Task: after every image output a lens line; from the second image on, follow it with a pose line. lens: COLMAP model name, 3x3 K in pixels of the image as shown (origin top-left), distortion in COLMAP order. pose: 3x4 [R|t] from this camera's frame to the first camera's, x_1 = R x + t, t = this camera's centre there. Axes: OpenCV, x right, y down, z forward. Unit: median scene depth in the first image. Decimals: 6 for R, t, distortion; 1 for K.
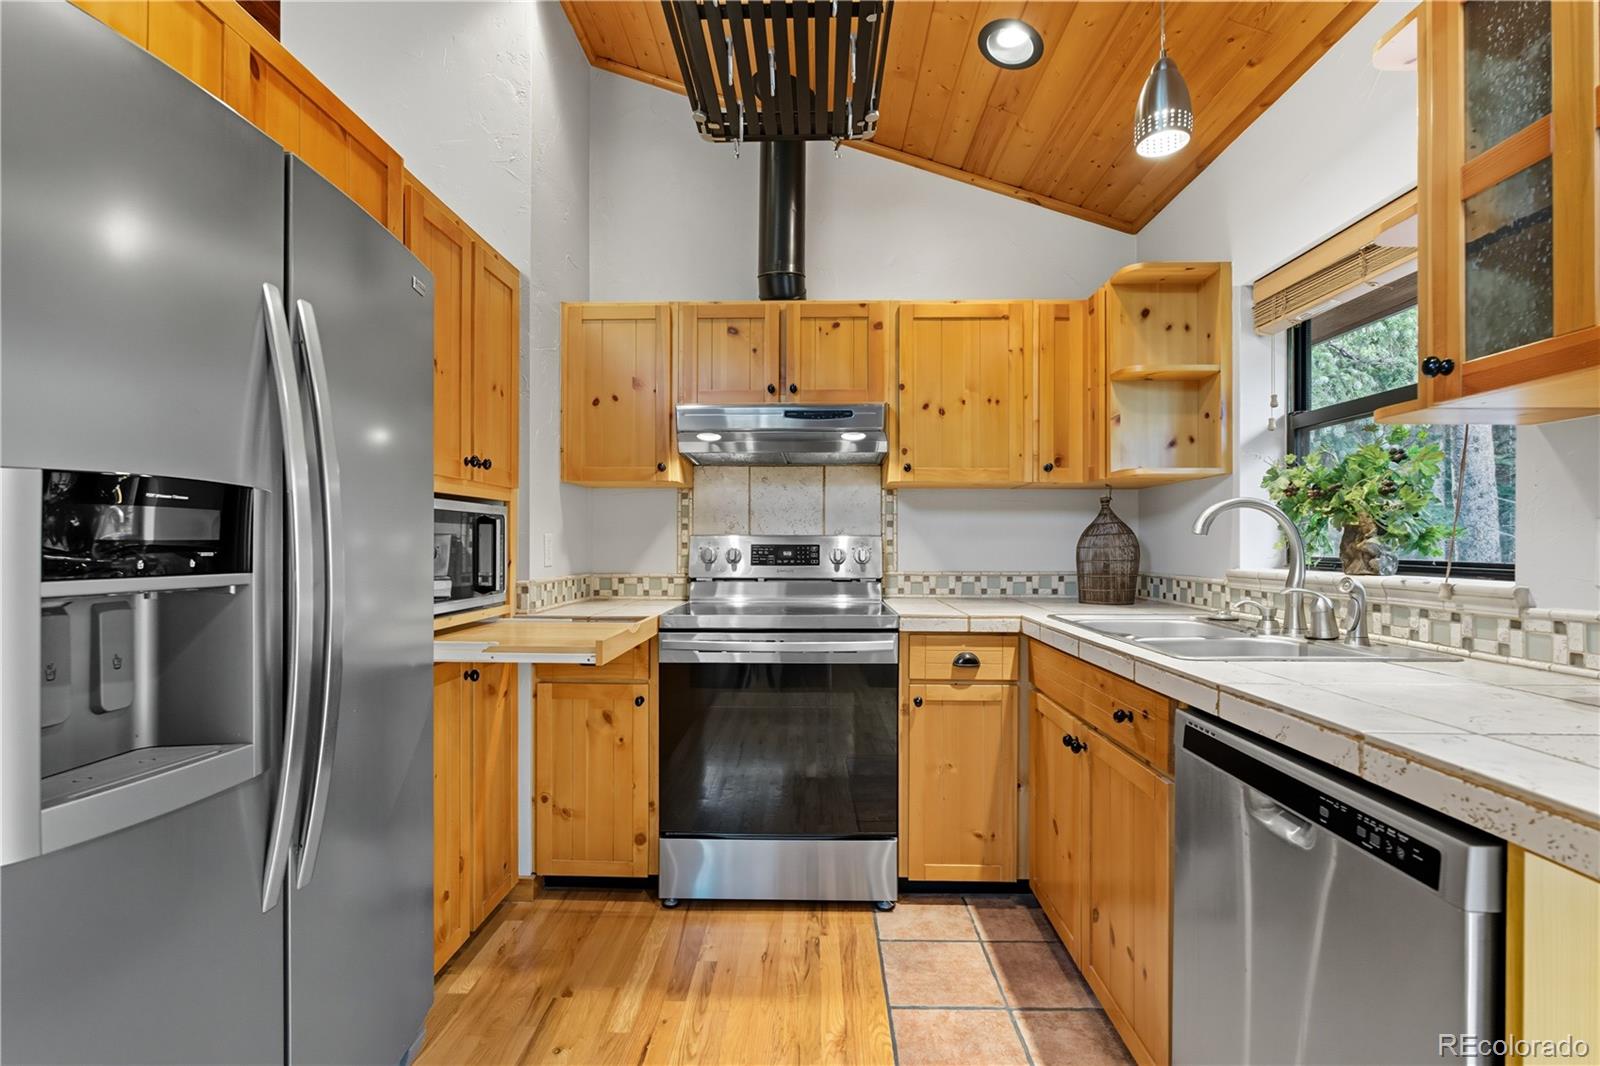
lens RADIAL K [[698.7, 0, 797.2], [0, 698.7, 537.5], [0, 0, 1]] dist [-0.010594, 0.000525]
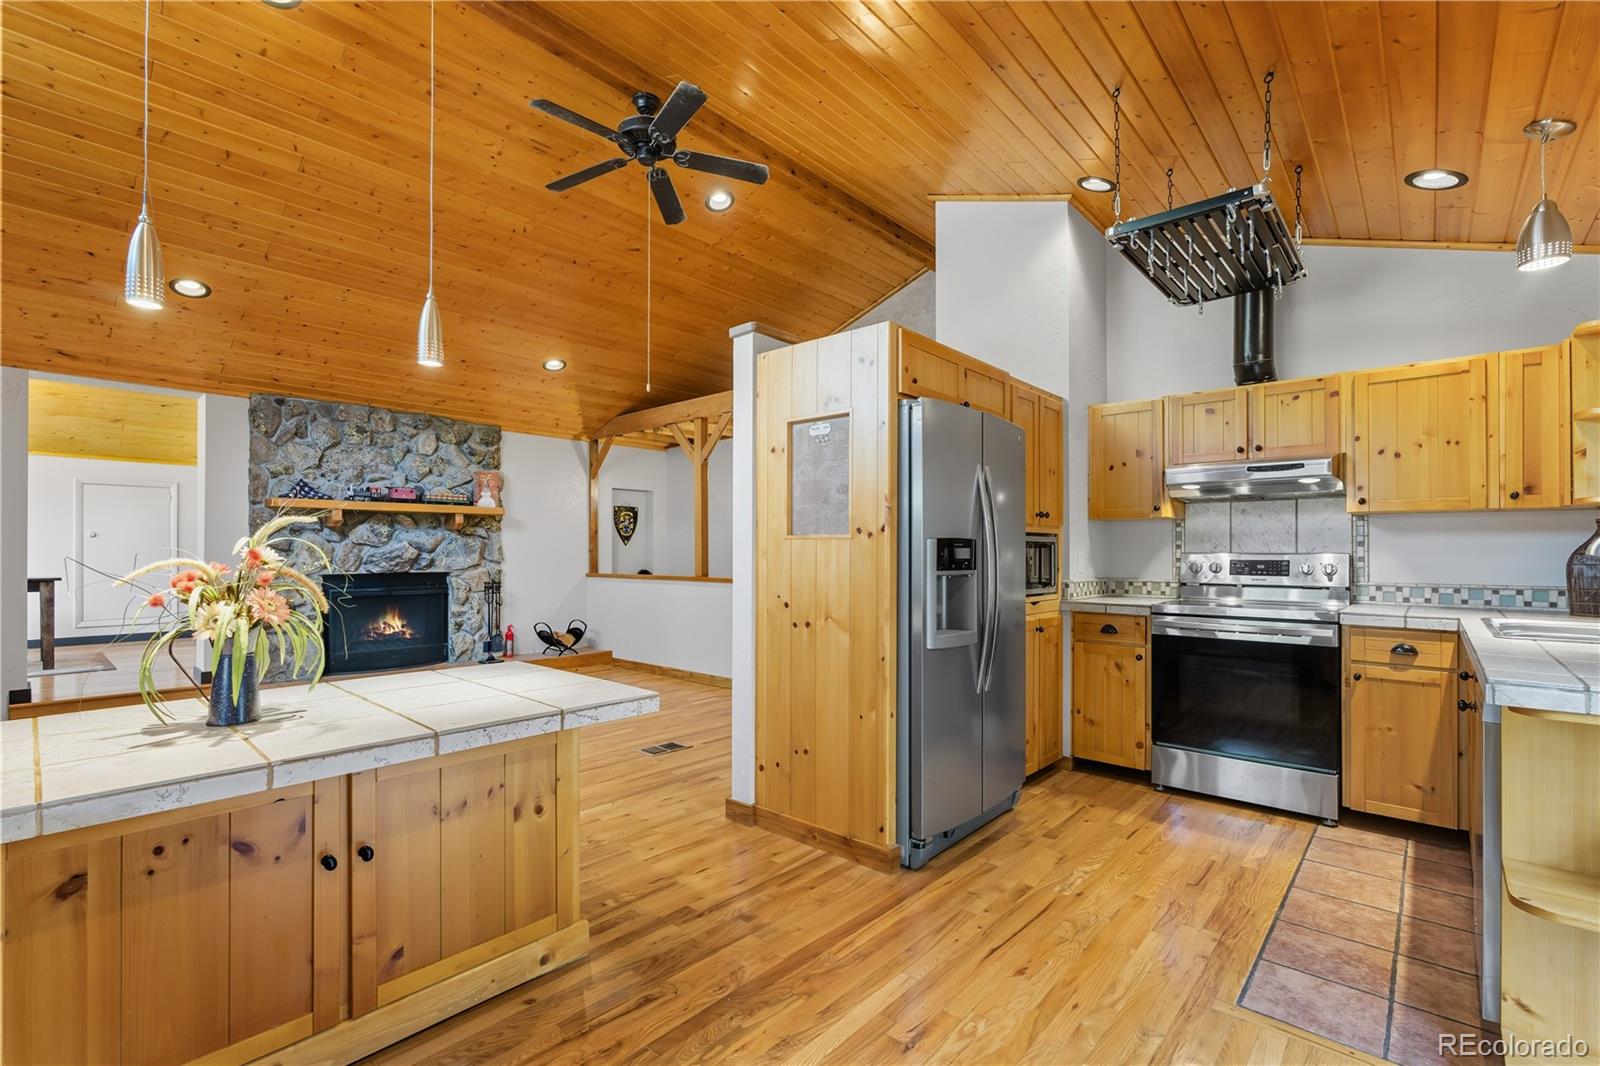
lens RADIAL K [[718.1, 0, 800.3], [0, 718.1, 550.8], [0, 0, 1]] dist [-0.003537, -0.000293]
pose [[0.758090, -0.001591, -0.652147, 0.251535], [0.002934, 0.999995, 0.000971, -0.013467], [0.652143, -0.002650, 0.758092, -0.731685]]
